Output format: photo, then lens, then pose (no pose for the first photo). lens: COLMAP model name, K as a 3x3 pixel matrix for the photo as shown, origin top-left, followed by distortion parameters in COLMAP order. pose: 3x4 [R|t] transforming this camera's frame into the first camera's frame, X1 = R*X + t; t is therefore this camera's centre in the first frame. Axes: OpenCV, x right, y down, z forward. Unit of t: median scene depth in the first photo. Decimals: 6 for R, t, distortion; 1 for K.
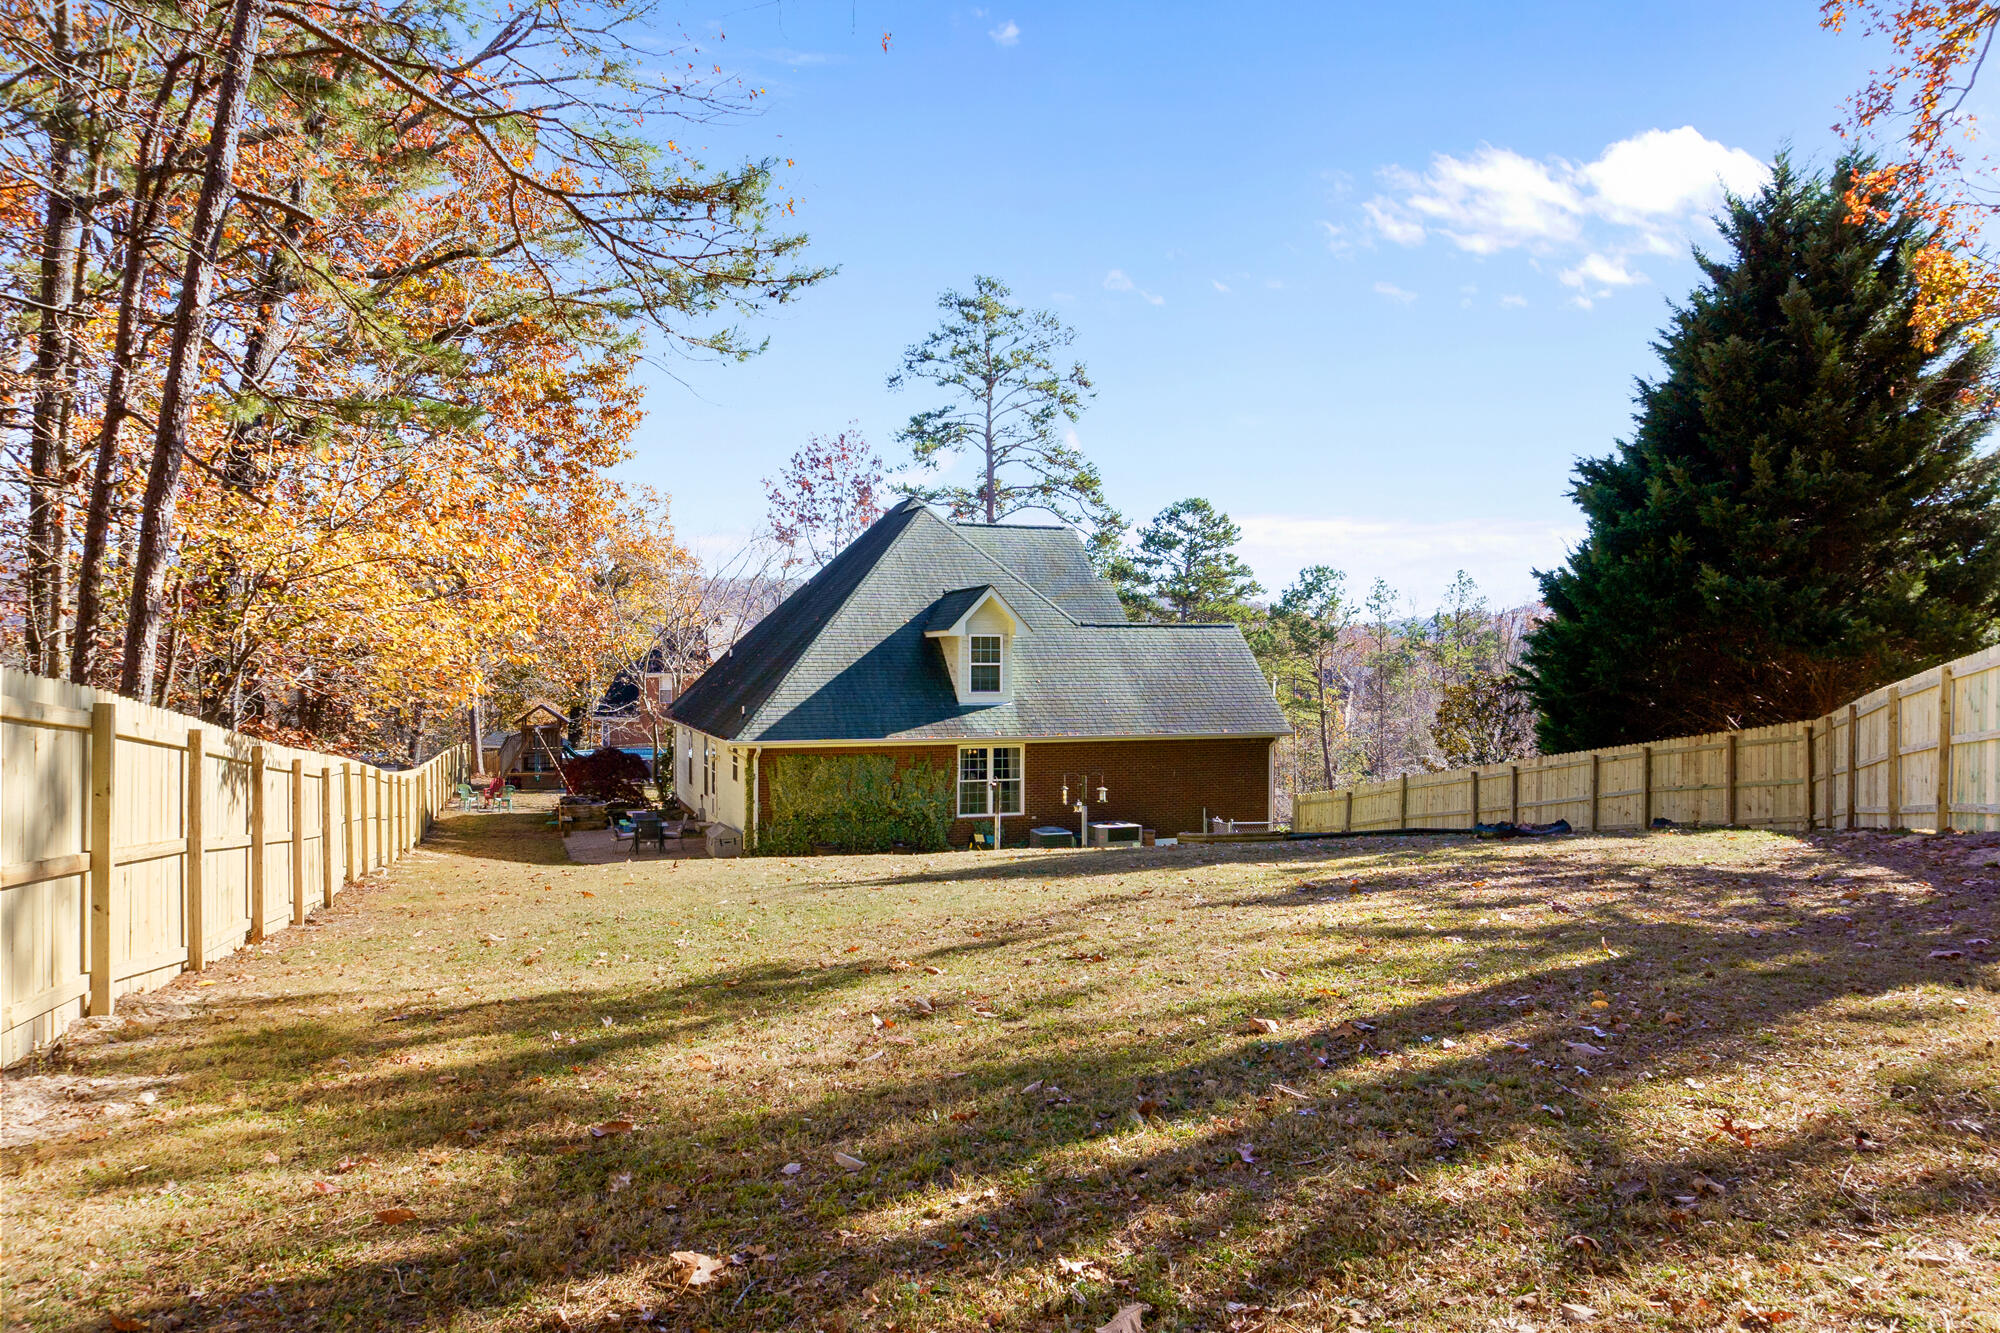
lens RADIAL K [[1382.1, 0, 1000.0], [0, 1382.1, 666.5], [0, 0, 1]] dist [0.000422, 0.001042]
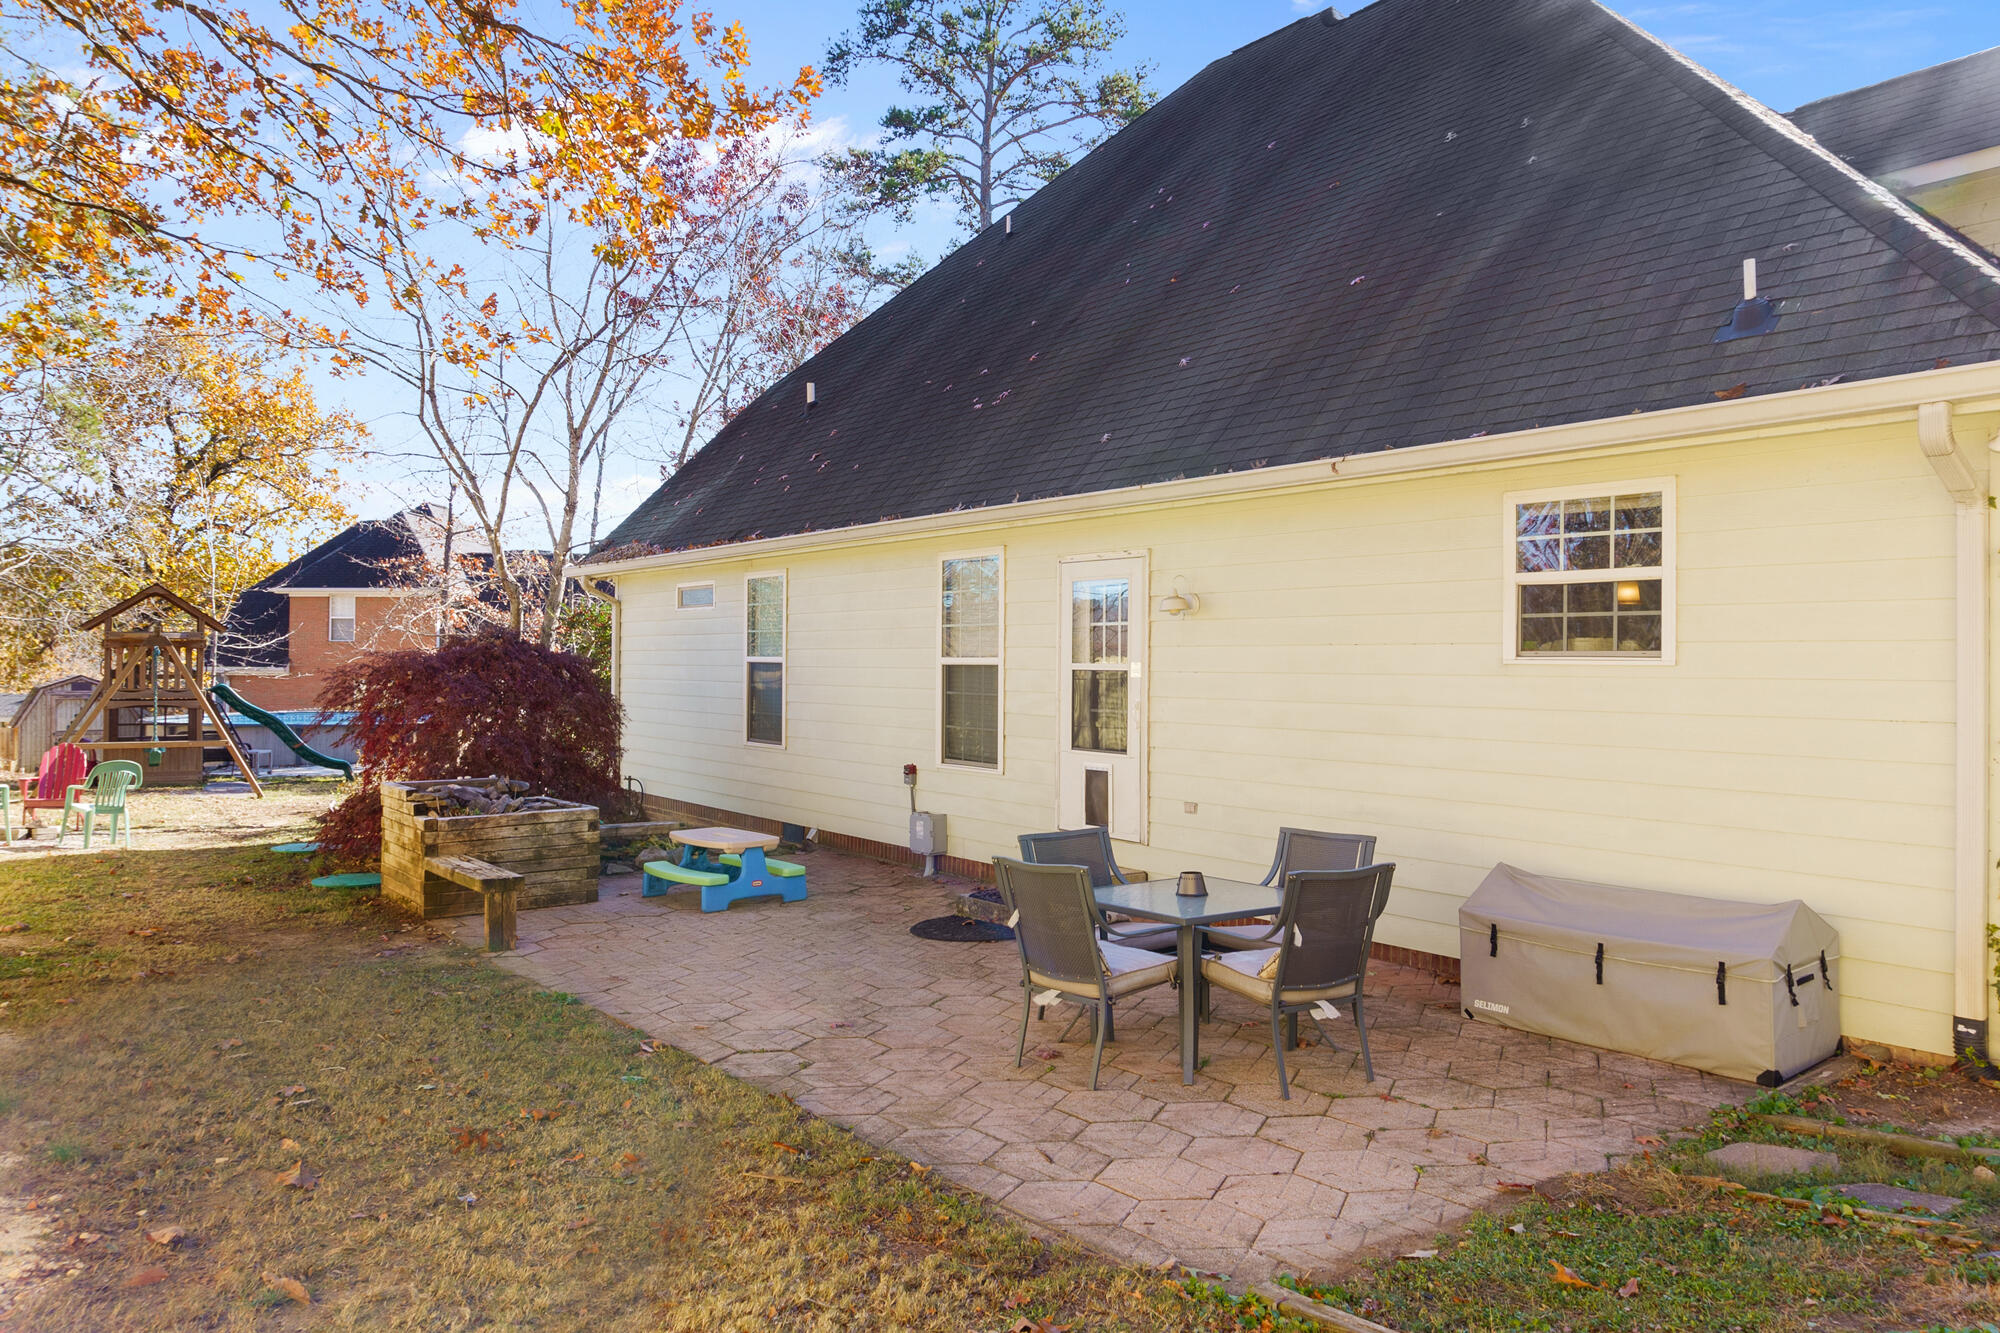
lens RADIAL K [[1382.1, 0, 1000.0], [0, 1382.1, 666.5], [0, 0, 1]] dist [0.000422, 0.001042]
pose [[0.955841, 0.006892, 0.293803, -0.199698], [-0.008801, 0.999948, 0.005177, 0.045217], [-0.293752, -0.007534, 0.955852, 0.487219]]
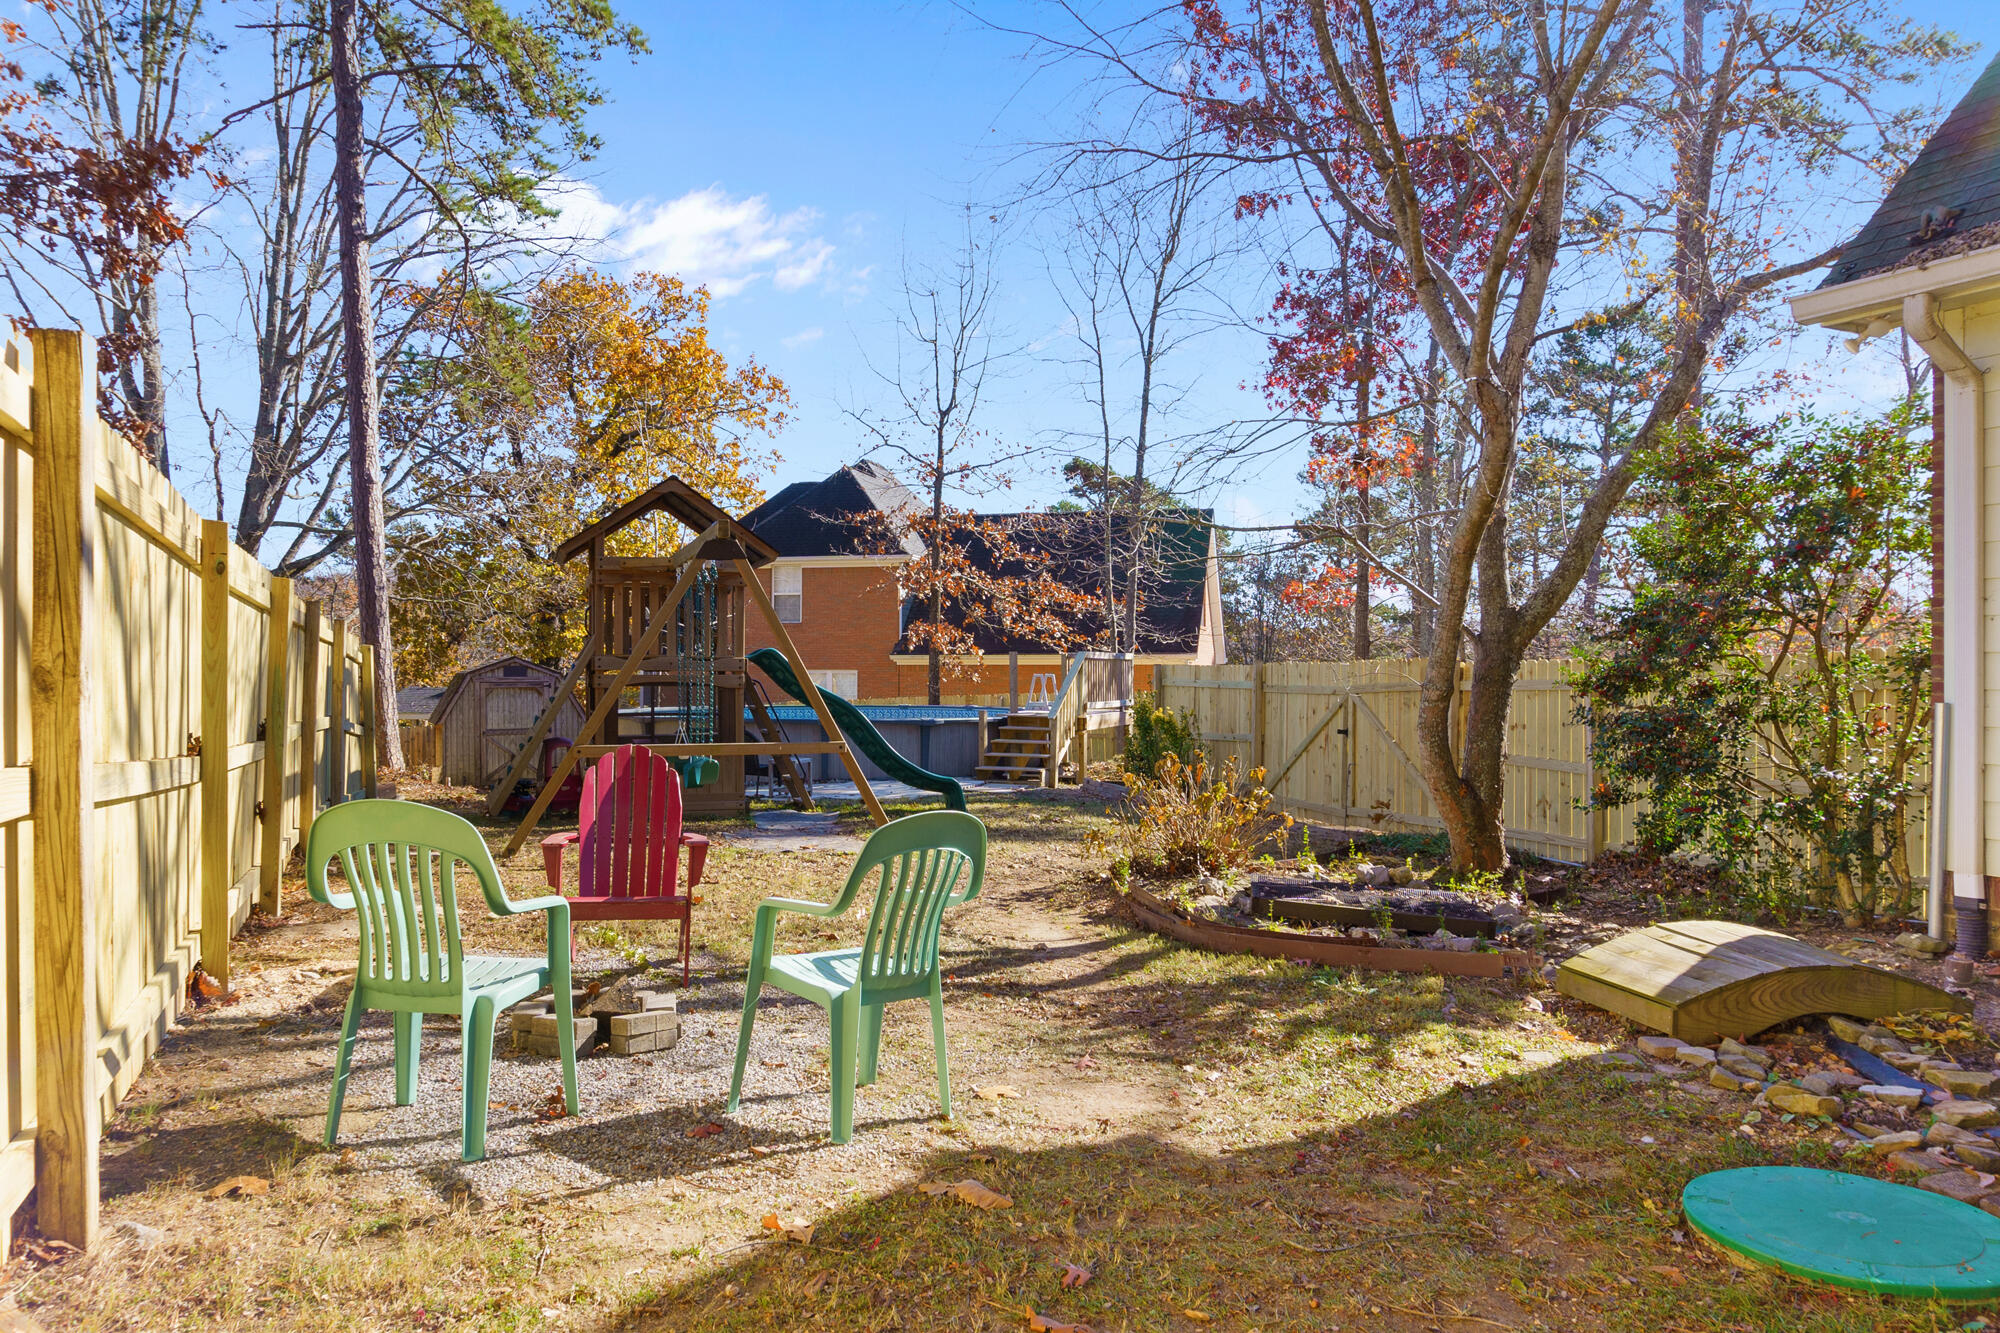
lens RADIAL K [[1382.1, 0, 1000.0], [0, 1382.1, 666.5], [0, 0, 1]] dist [0.000422, 0.001042]
pose [[0.996544, 0.001814, 0.083048, -0.288880], [-0.001855, 0.999998, 0.000413, 0.059235], [-0.083047, -0.000566, 0.996545, 0.727036]]
